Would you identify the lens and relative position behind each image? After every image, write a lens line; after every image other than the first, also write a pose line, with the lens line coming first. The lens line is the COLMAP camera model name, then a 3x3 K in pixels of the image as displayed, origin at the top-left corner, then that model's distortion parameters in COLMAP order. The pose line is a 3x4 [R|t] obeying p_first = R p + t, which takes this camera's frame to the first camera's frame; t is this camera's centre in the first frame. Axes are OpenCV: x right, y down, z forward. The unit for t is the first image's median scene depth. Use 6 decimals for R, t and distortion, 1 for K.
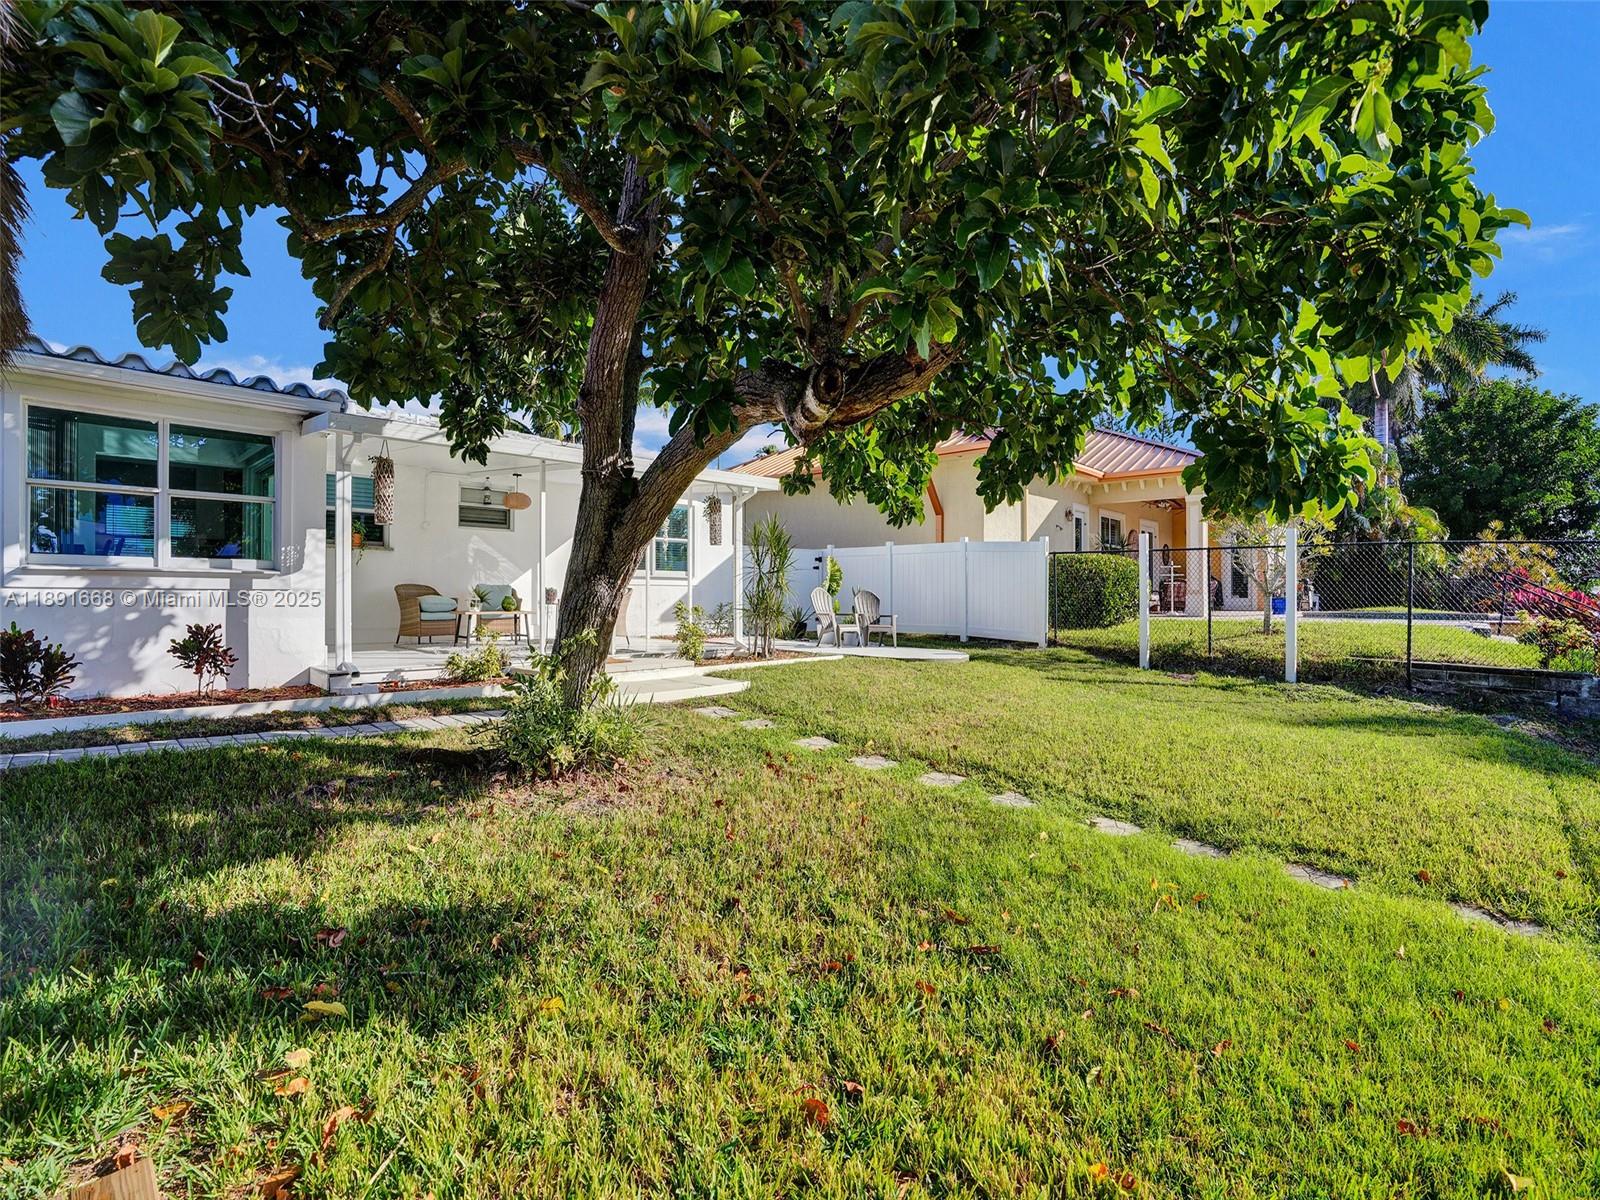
lens RADIAL K [[747.9, 0, 812.0], [0, 747.9, 599.2], [0, 0, 1]] dist [-0.052305, 0.015491]
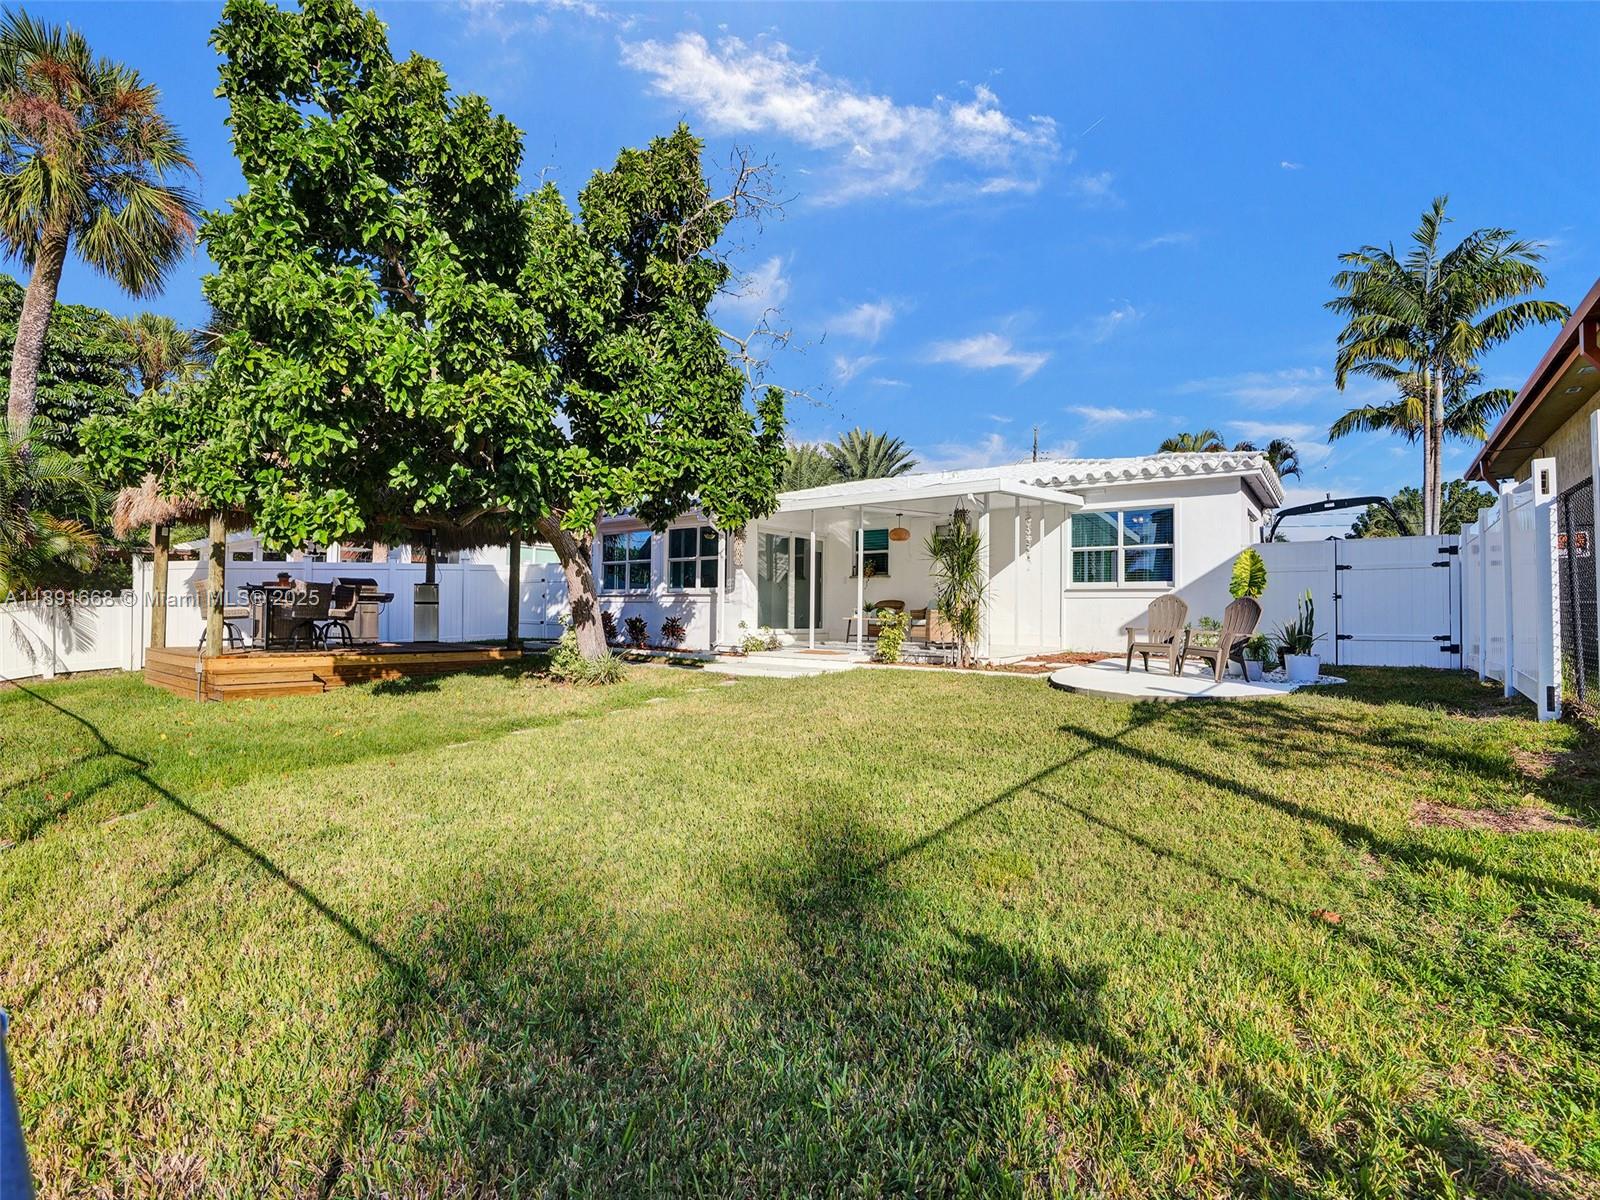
lens RADIAL K [[747.9, 0, 795.5], [0, 747.9, 597.9], [0, 0, 1]] dist [-0.052305, 0.015491]
pose [[0.091341, -0.024226, -0.995525, 0.779740], [-0.019289, 0.999473, -0.026092, 0.015400], [0.995633, 0.021586, 0.090826, 0.604240]]
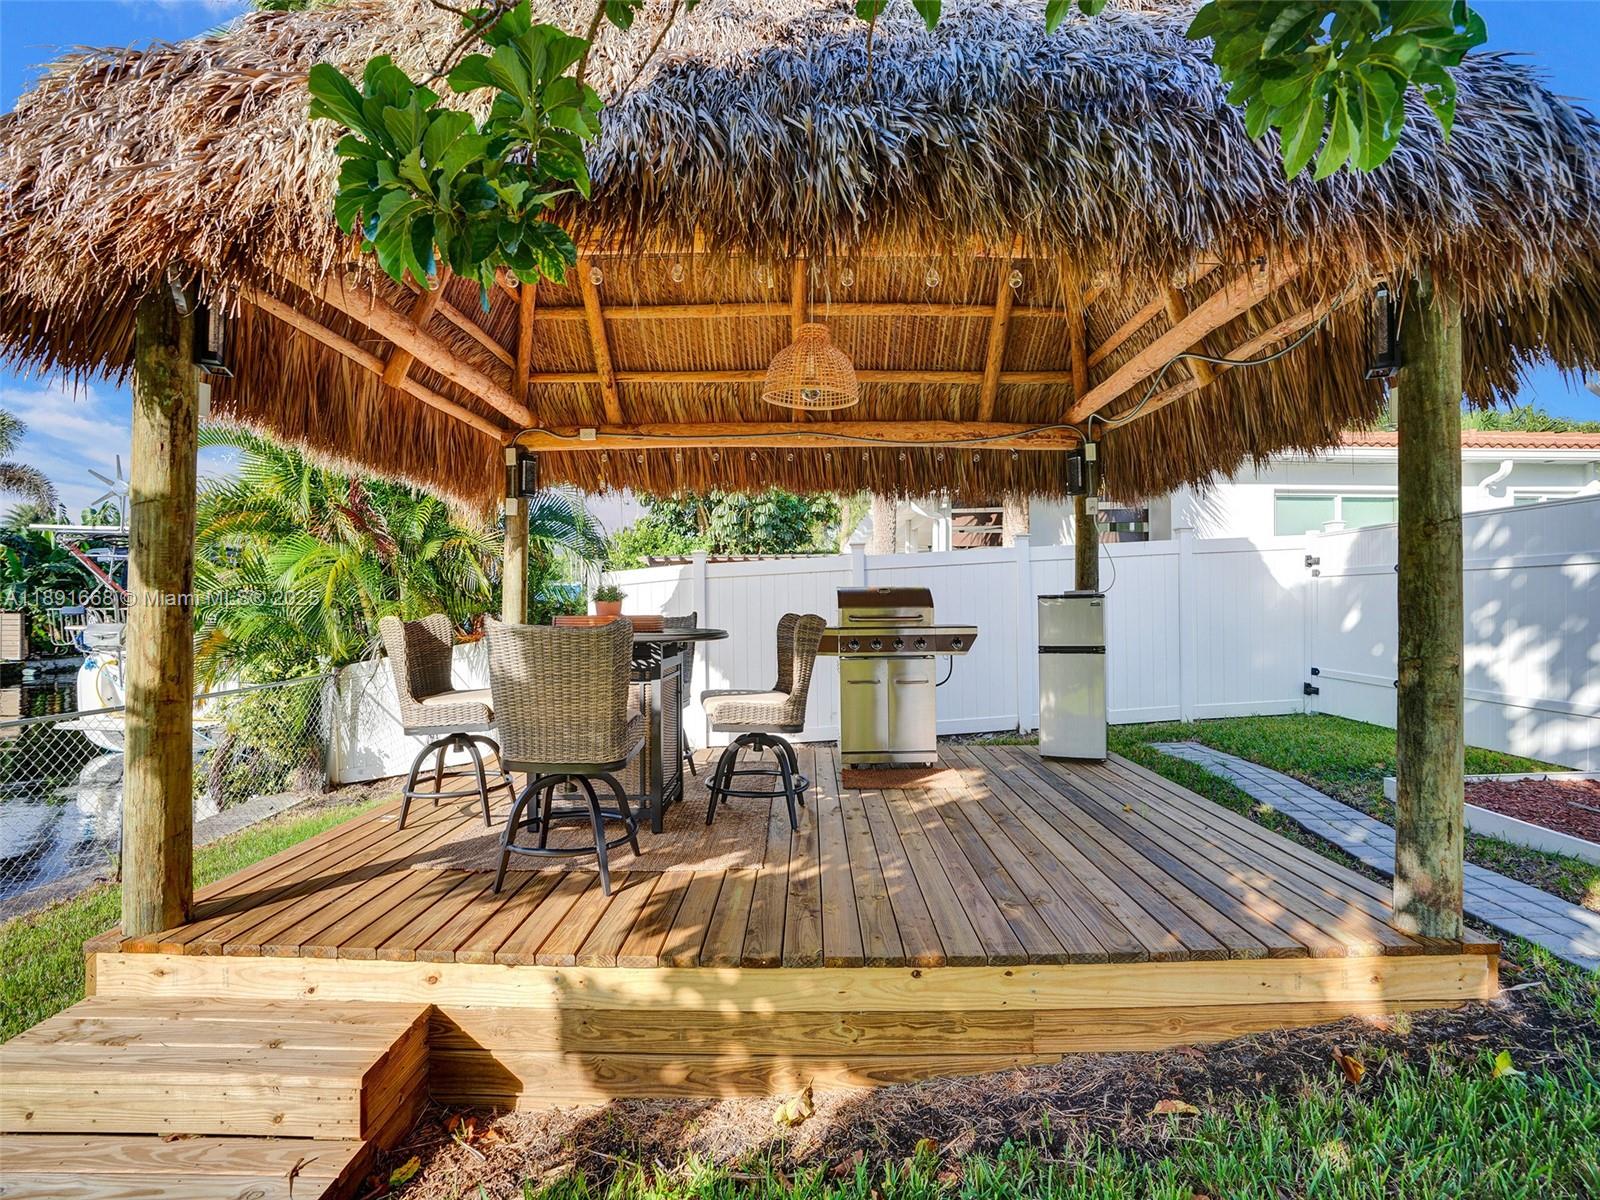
lens RADIAL K [[747.9, 0, 810.1], [0, 747.9, 598.1], [0, 0, 1]] dist [-0.052305, 0.015491]
pose [[-0.721418, -0.010066, -0.692427, -0.101337], [-0.005672, 0.999947, -0.008627, -0.022799], [0.692477, -0.002296, -0.721436, 0.308050]]
